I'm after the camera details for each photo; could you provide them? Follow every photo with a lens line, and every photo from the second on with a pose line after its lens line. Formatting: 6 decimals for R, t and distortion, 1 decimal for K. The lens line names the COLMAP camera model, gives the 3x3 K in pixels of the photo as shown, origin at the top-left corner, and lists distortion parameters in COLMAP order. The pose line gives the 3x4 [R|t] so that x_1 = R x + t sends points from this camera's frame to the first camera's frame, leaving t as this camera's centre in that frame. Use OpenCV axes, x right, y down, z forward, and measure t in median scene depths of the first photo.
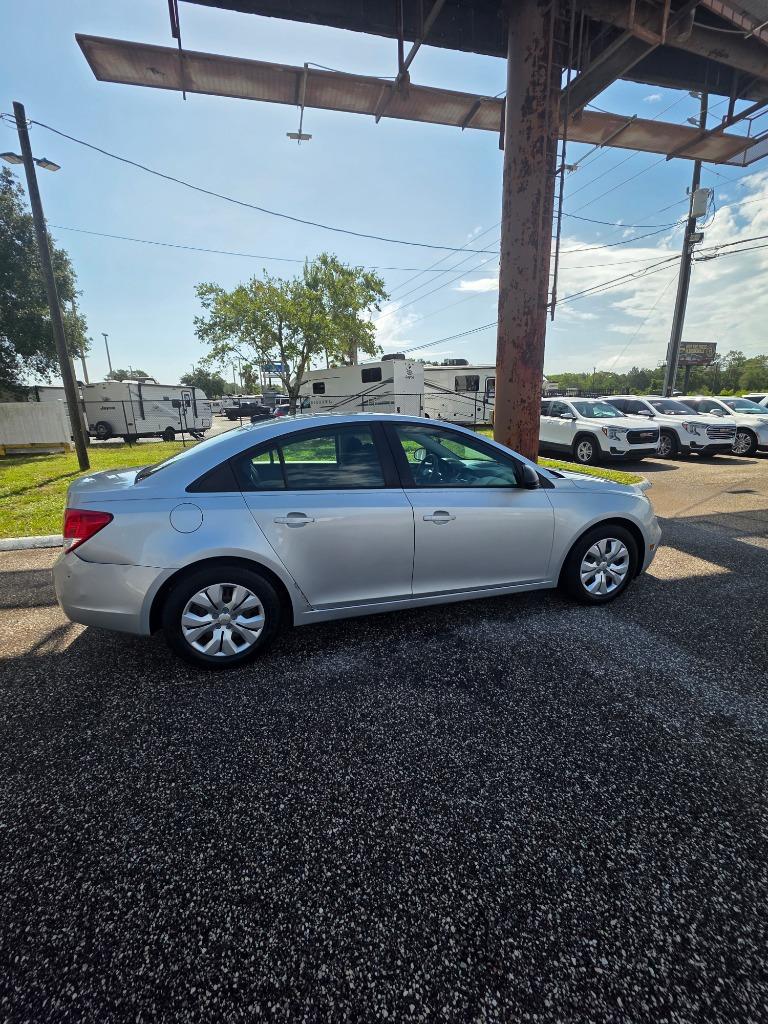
lens RADIAL K [[434.6, 0, 384.8], [0, 434.6, 516.0], [0, 0, 1]] dist [0.001839, 0.002423]
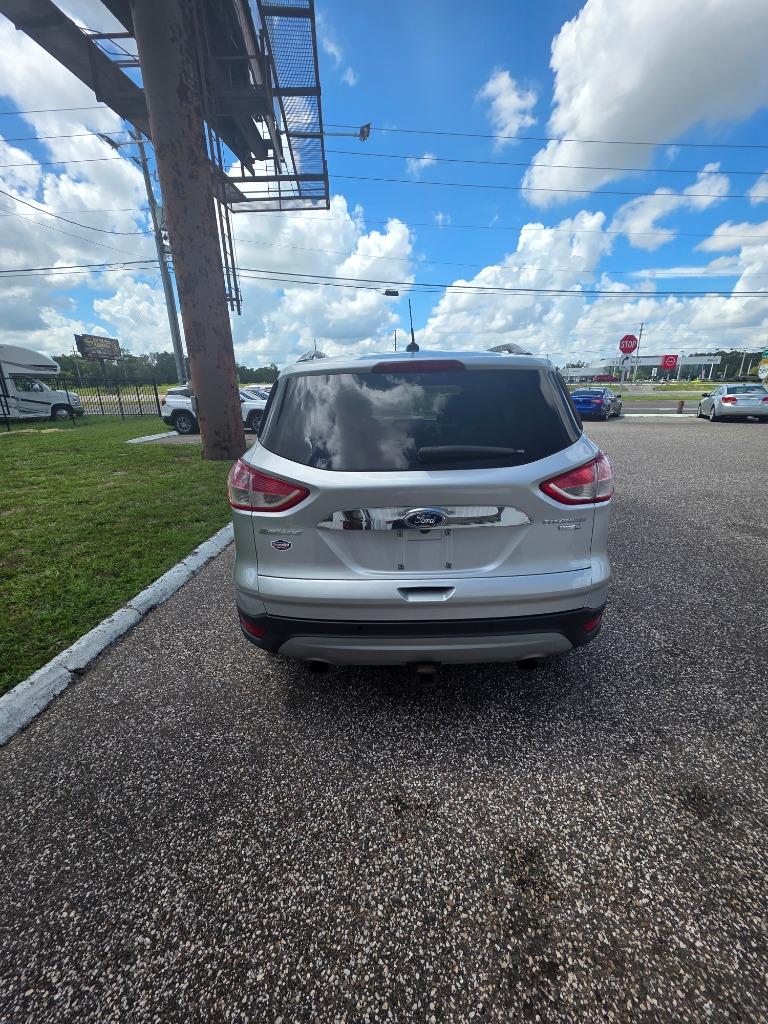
lens RADIAL K [[410.2, 0, 386.6], [0, 410.2, 516.2], [0, 0, 1]] dist [0.002328, 0.000963]
pose [[0.342361, -0.274361, 0.898619, -0.565646], [0.244687, 0.949449, 0.196658, -0.065885], [-0.907148, 0.152552, 0.392187, 0.302336]]
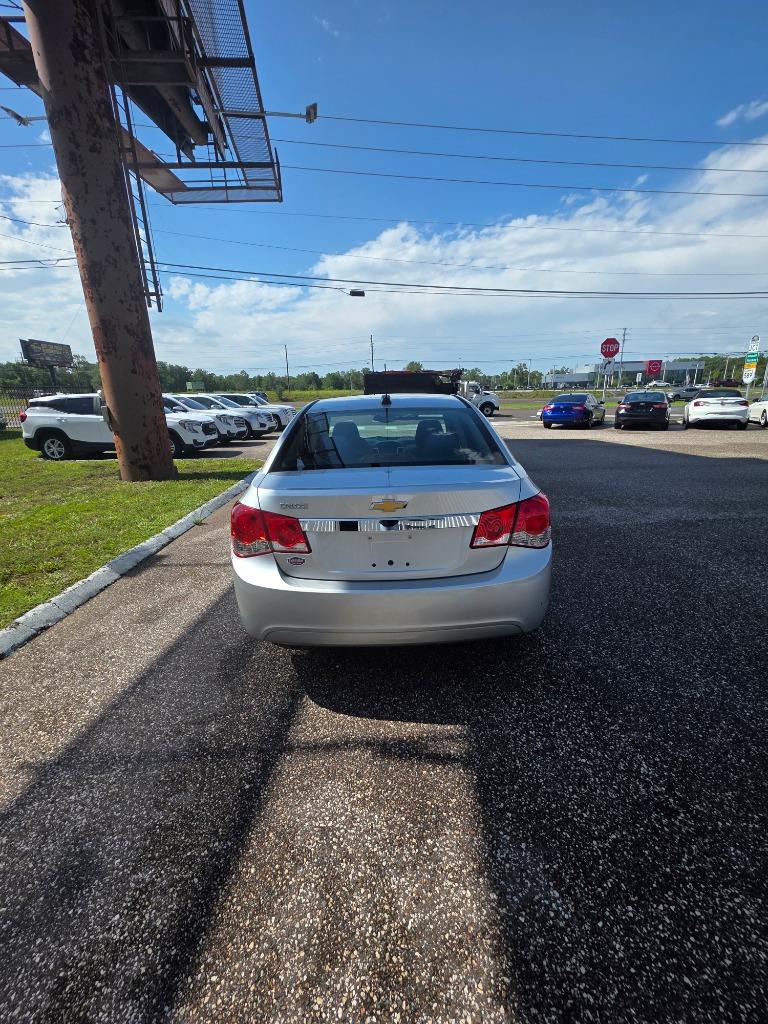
lens RADIAL K [[434.6, 0, 385.9], [0, 434.6, 514.7], [0, 0, 1]] dist [0.001839, 0.002423]
pose [[0.300504, -0.248349, 0.920880, -0.450851], [0.255038, 0.951271, 0.173321, -0.057373], [-0.919050, 0.182775, 0.349199, 0.272317]]
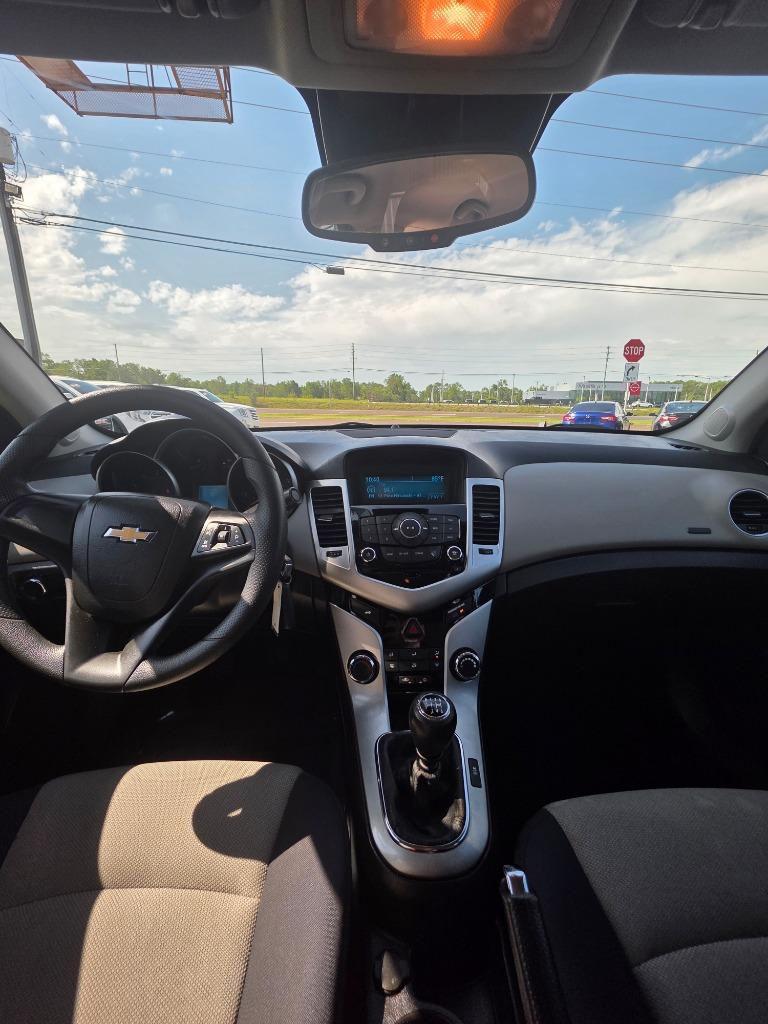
lens RADIAL K [[434.6, 0, 381.8], [0, 434.6, 508.9], [0, 0, 1]] dist [0.001839, 0.002423]
pose [[0.266985, -0.204567, 0.941738, 0.009953], [0.225614, 0.963321, 0.145293, -0.050999], [-0.936919, 0.173678, 0.303346, 0.429215]]
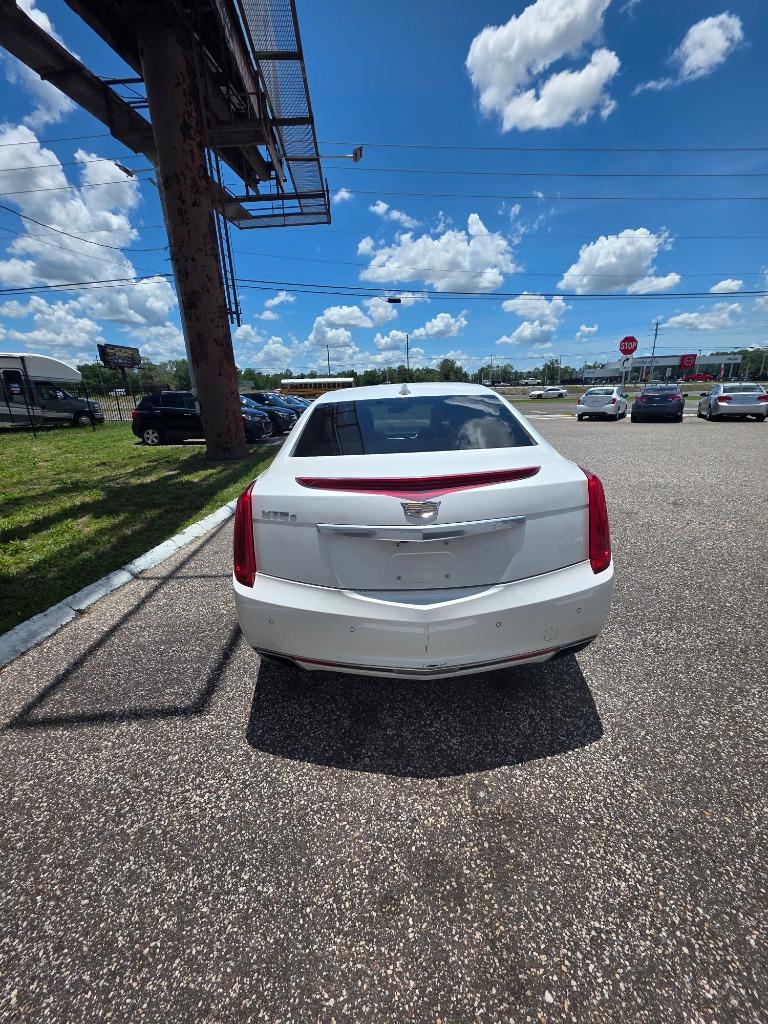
lens RADIAL K [[410.2, 0, 387.8], [0, 410.2, 516.4], [0, 0, 1]] dist [0.002328, 0.000963]
pose [[0.371919, -0.267994, 0.888738, -0.614110], [0.253133, 0.950413, 0.180661, -0.040007], [-0.893084, 0.157777, 0.421315, 0.209680]]
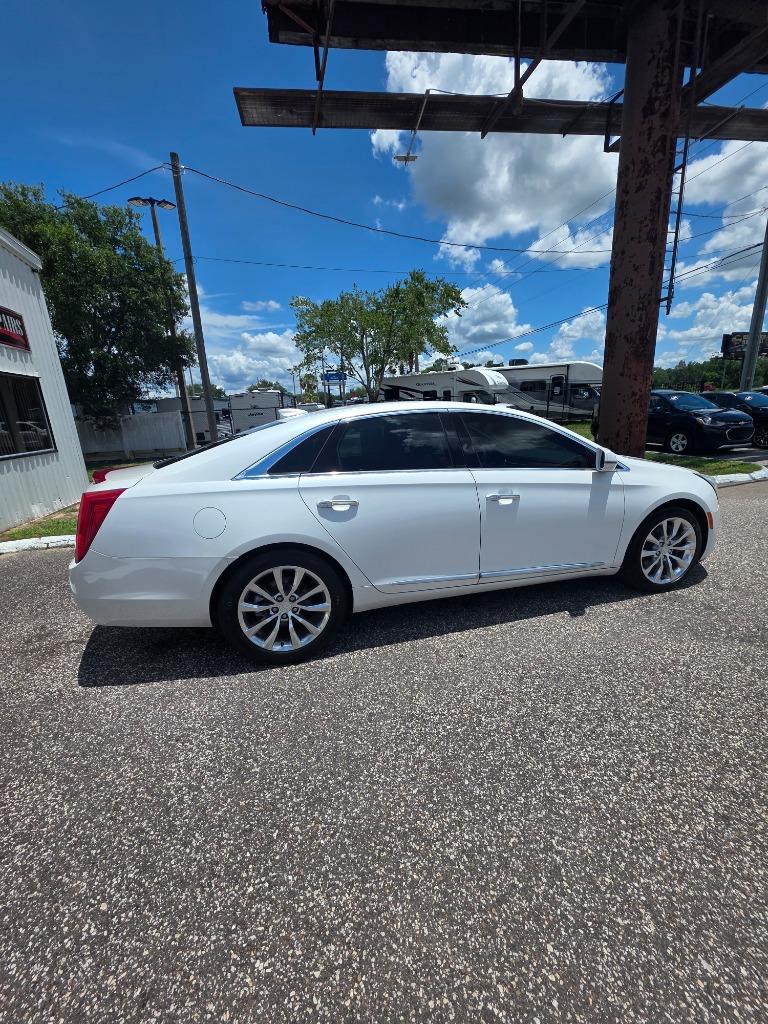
lens RADIAL K [[410.2, 0, 384.9], [0, 410.2, 516.8], [0, 0, 1]] dist [0.002328, 0.000963]
pose [[0.995210, -0.006757, -0.097525, -0.183422], [0.007573, 0.999939, 0.008002, 0.017221], [0.097465, -0.008703, 0.995201, -0.038226]]
